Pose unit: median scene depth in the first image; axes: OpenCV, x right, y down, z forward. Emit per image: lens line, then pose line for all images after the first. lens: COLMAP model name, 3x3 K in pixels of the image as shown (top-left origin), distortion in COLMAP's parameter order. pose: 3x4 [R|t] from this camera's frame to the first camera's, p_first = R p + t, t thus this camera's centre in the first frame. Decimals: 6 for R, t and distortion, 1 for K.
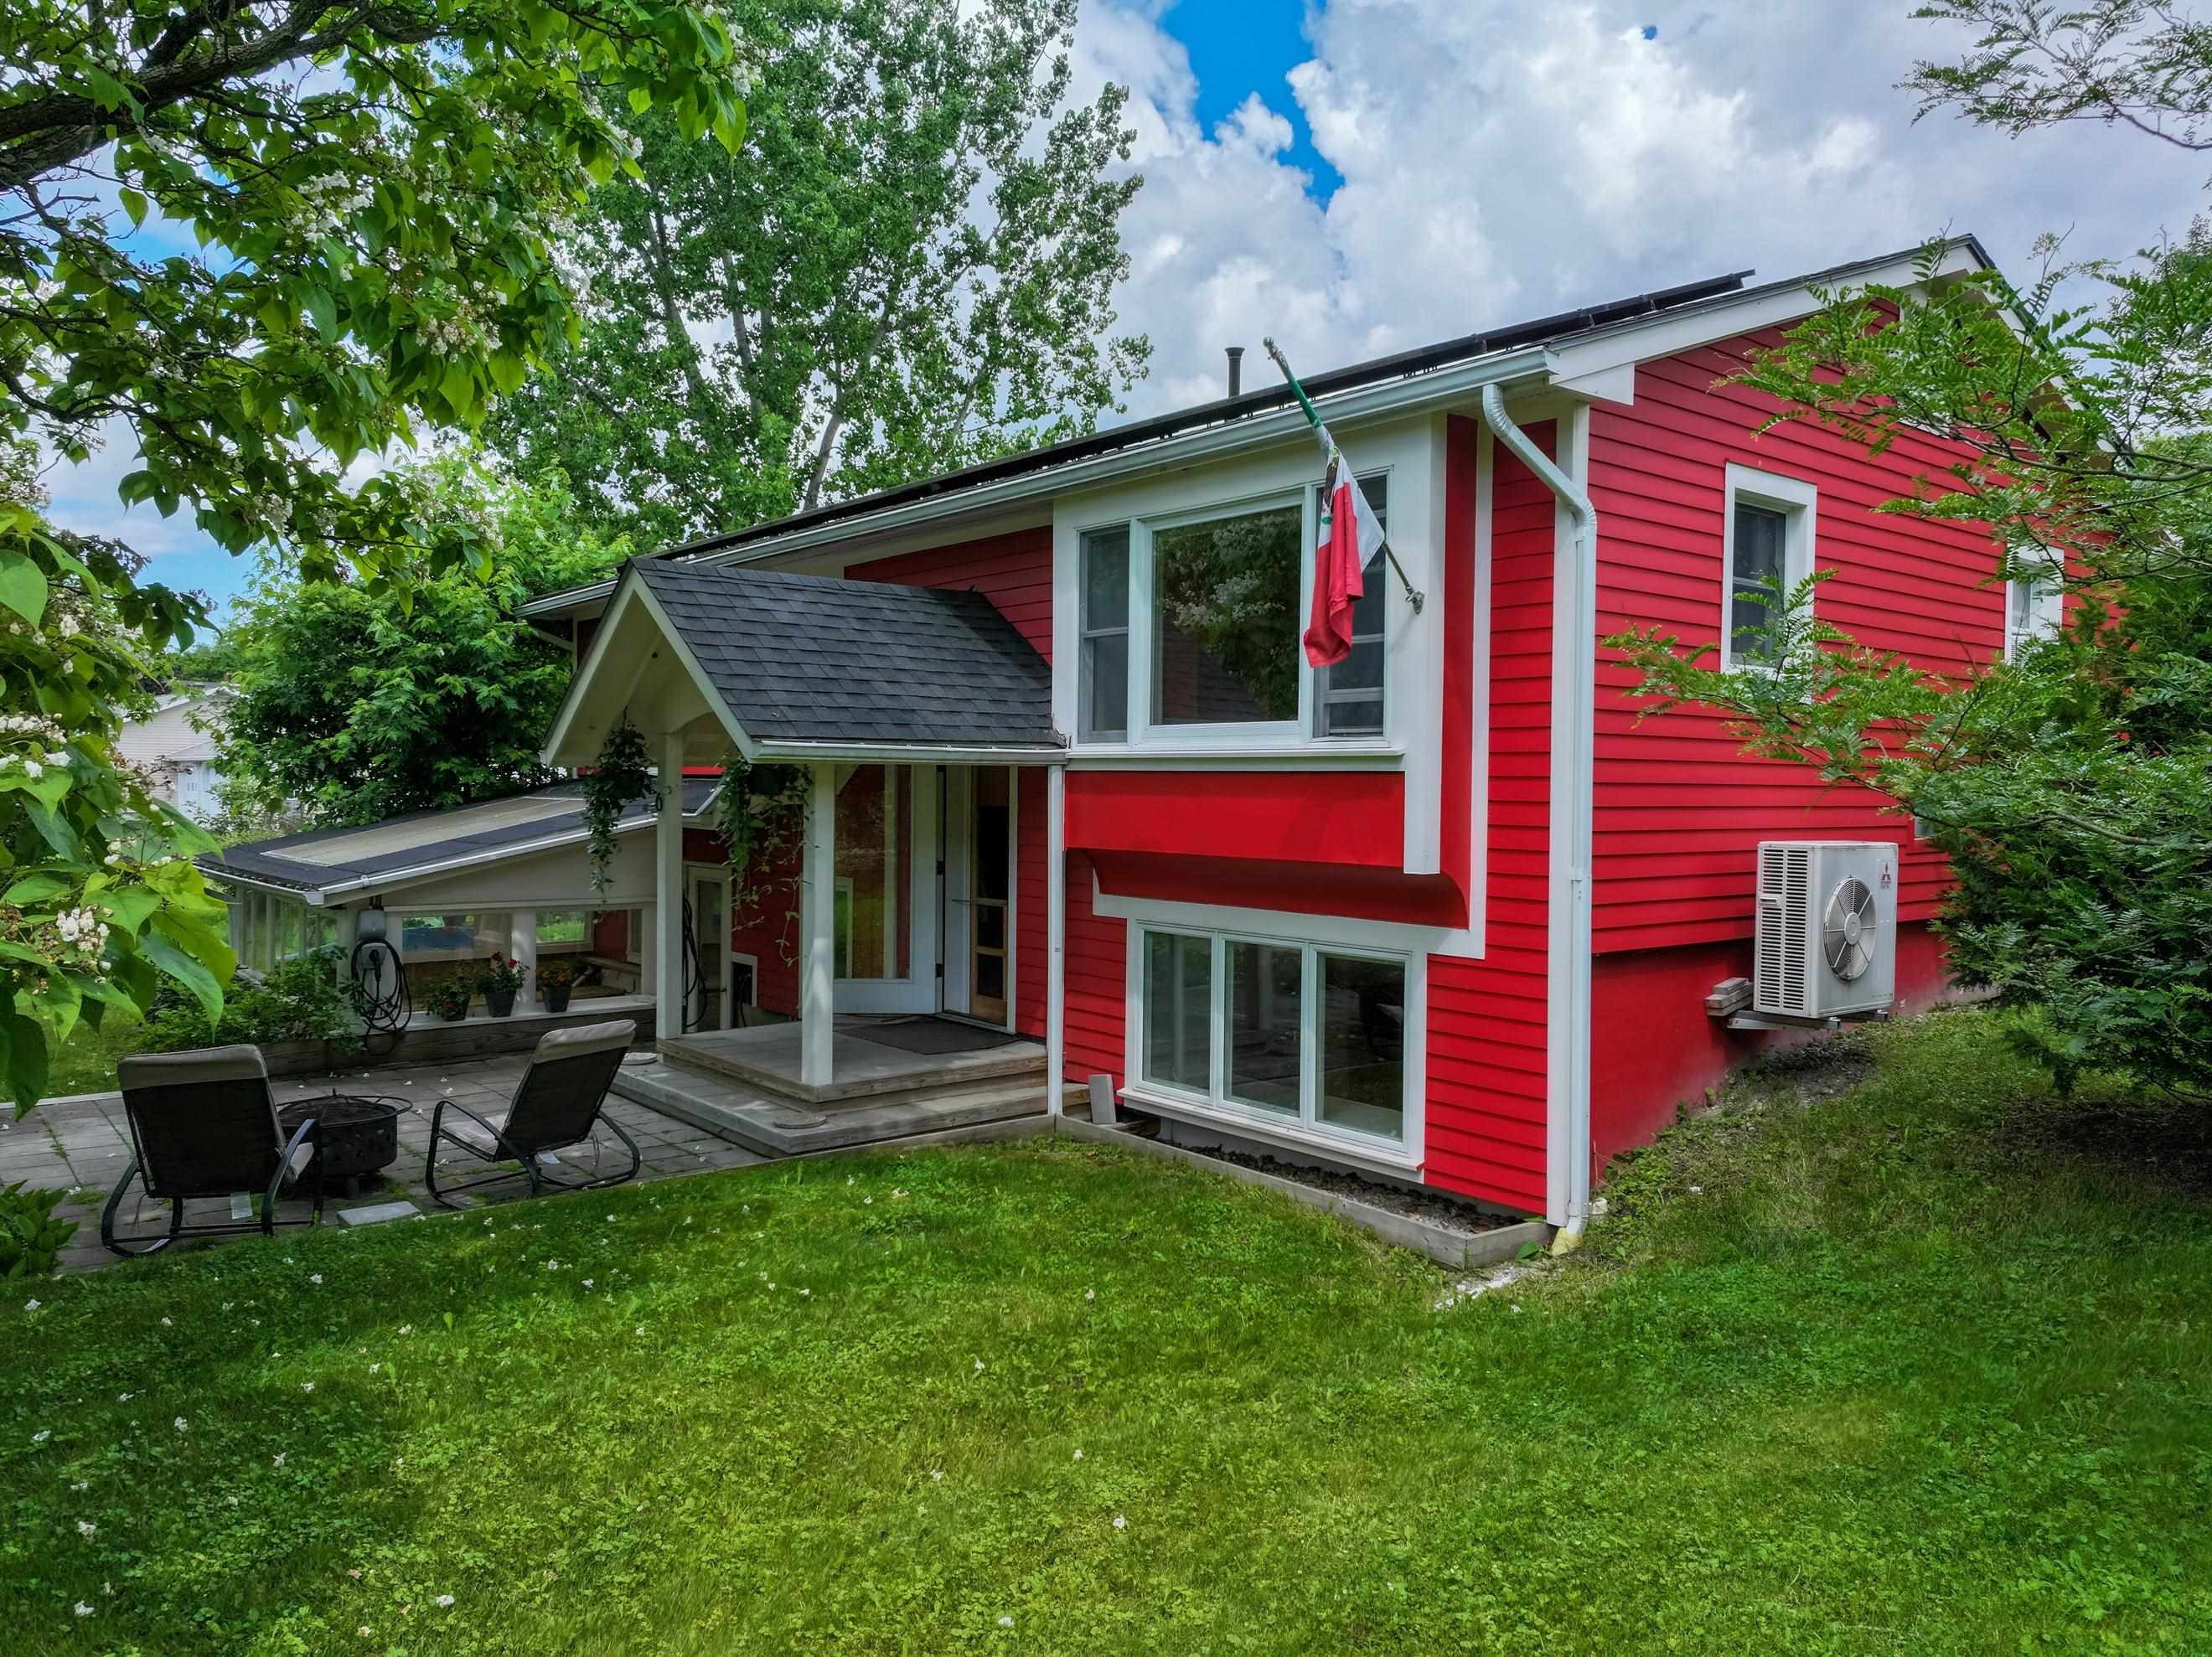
lens RADIAL K [[1549.6, 0, 1109.8], [0, 1549.6, 830.0], [0, 0, 1]] dist [0.002651, 0.007901]
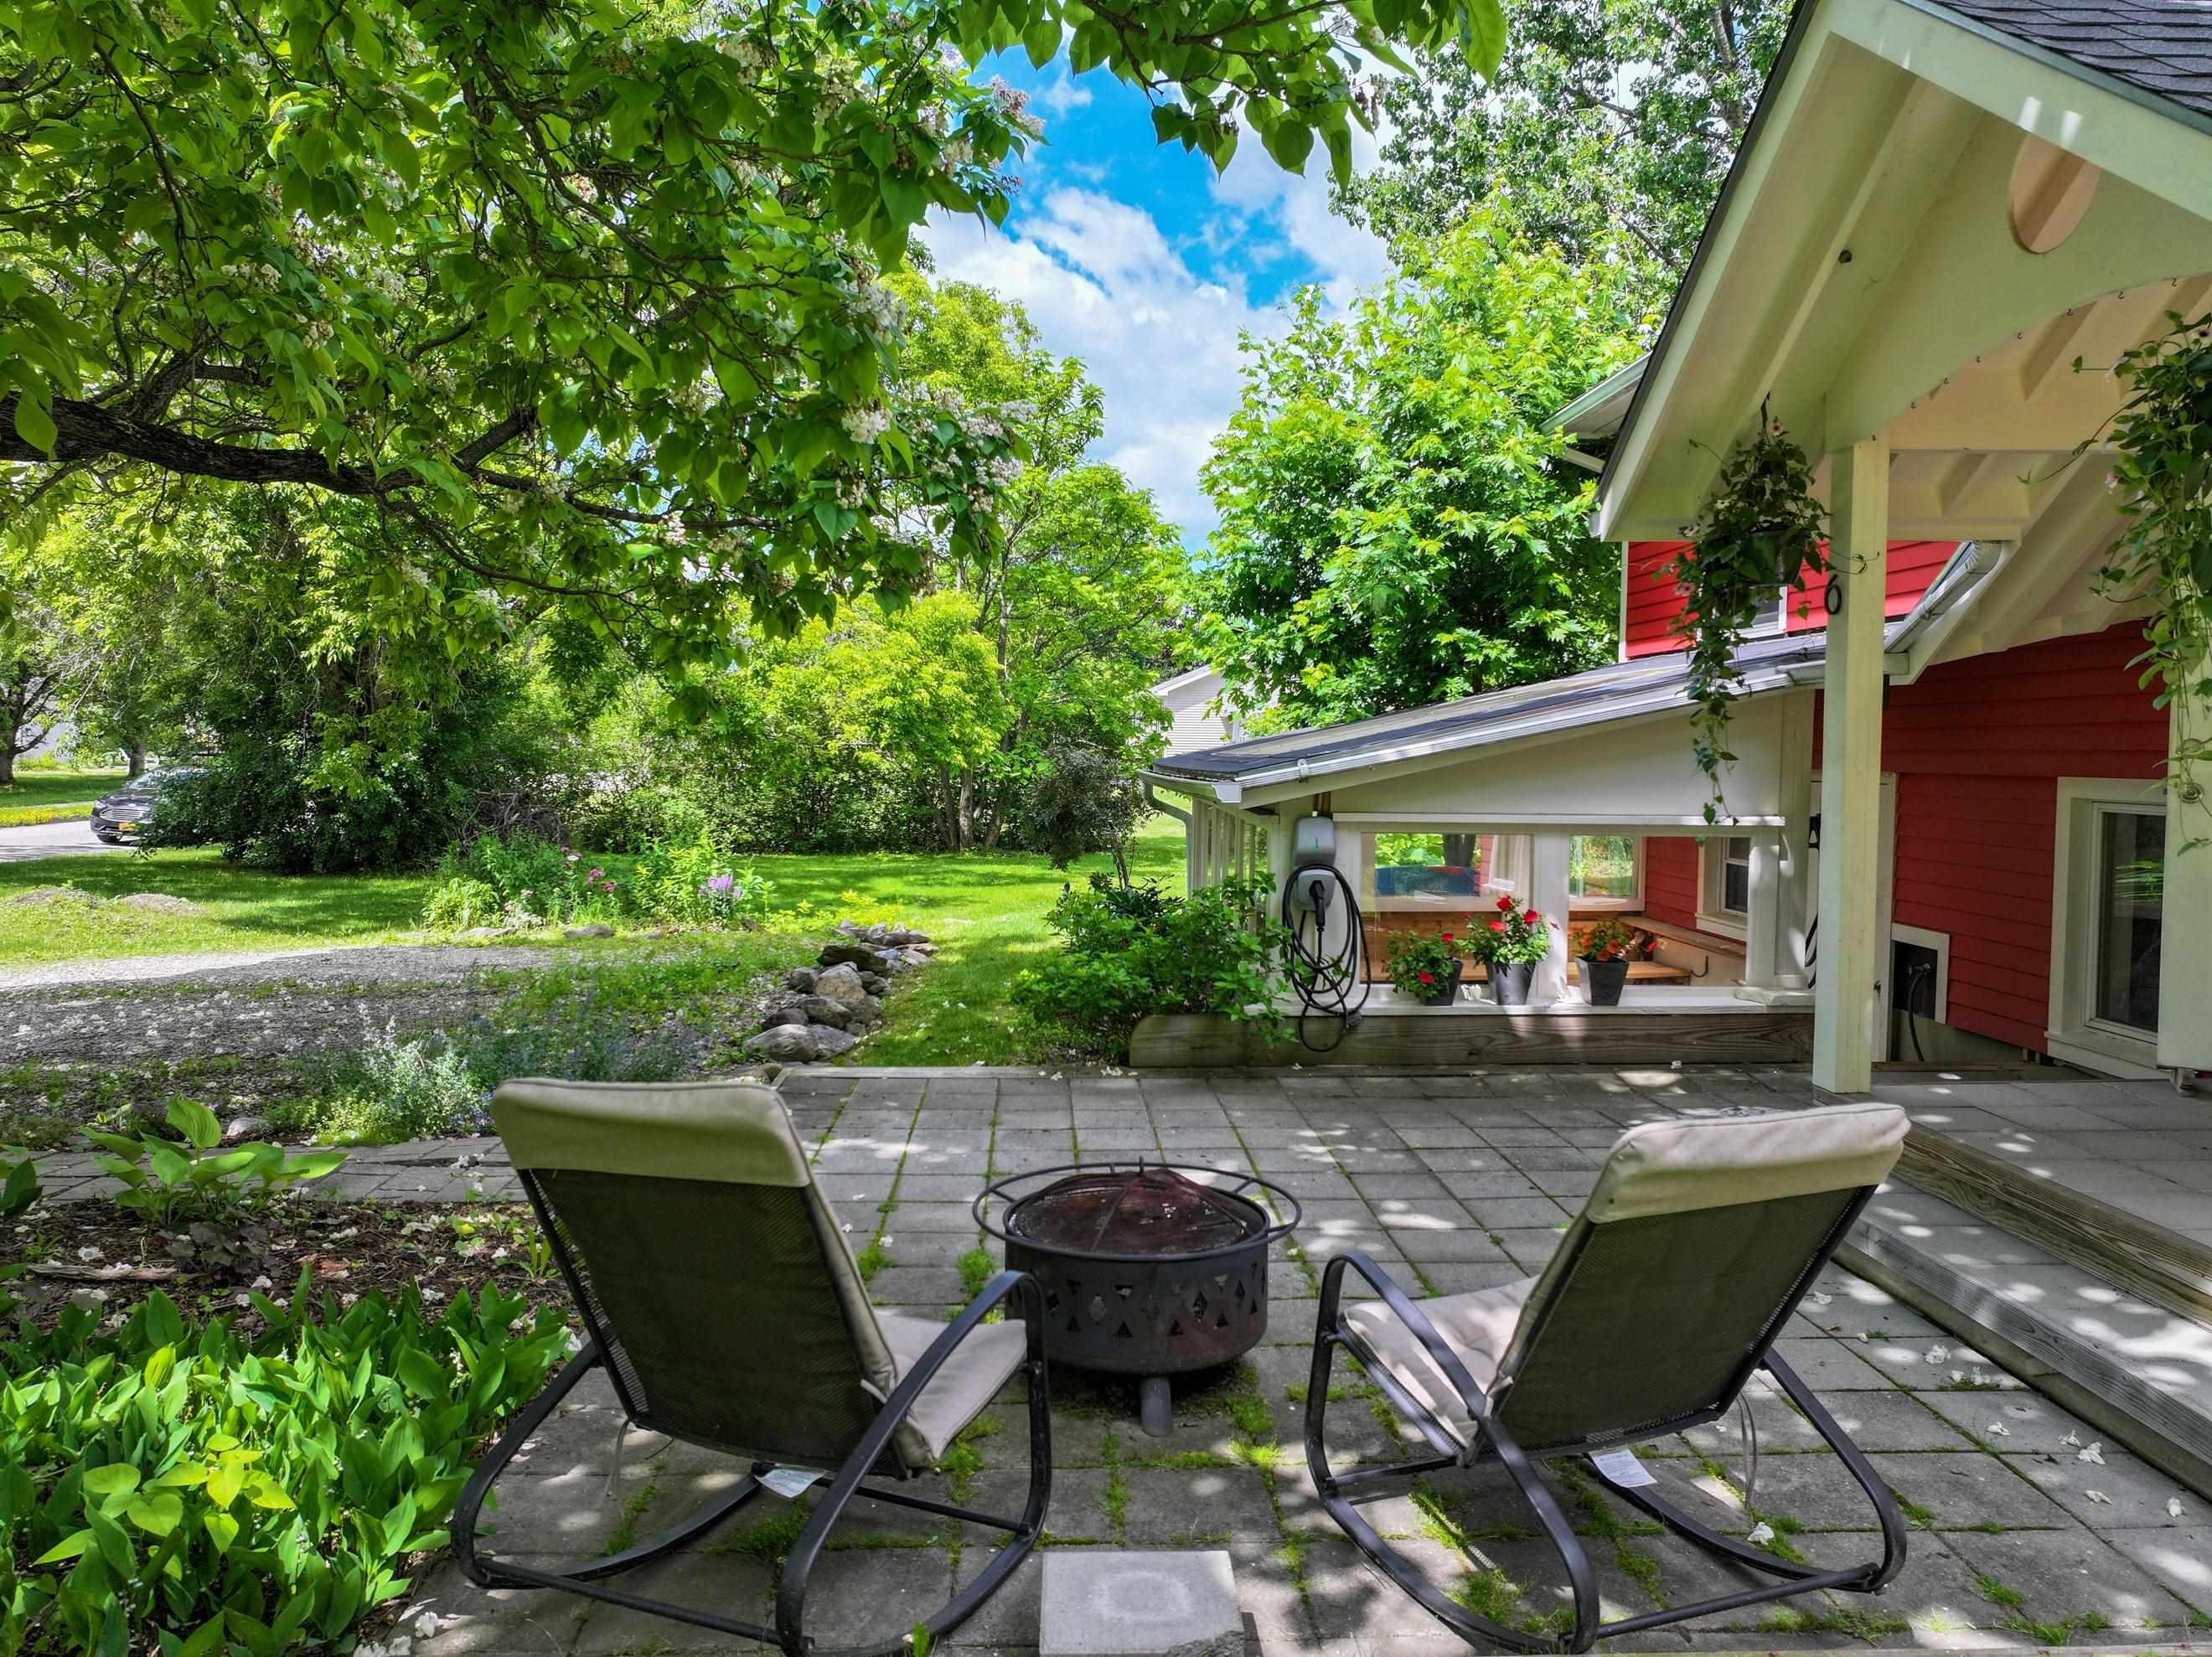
lens RADIAL K [[1549.6, 0, 1109.7], [0, 1549.6, 822.8], [0, 0, 1]] dist [0.002651, 0.007901]
pose [[0.804062, 0.024037, -0.594059, -0.172458], [-0.015398, 0.999689, 0.019609, 0.043239], [0.594345, -0.006620, 0.804183, 0.451297]]
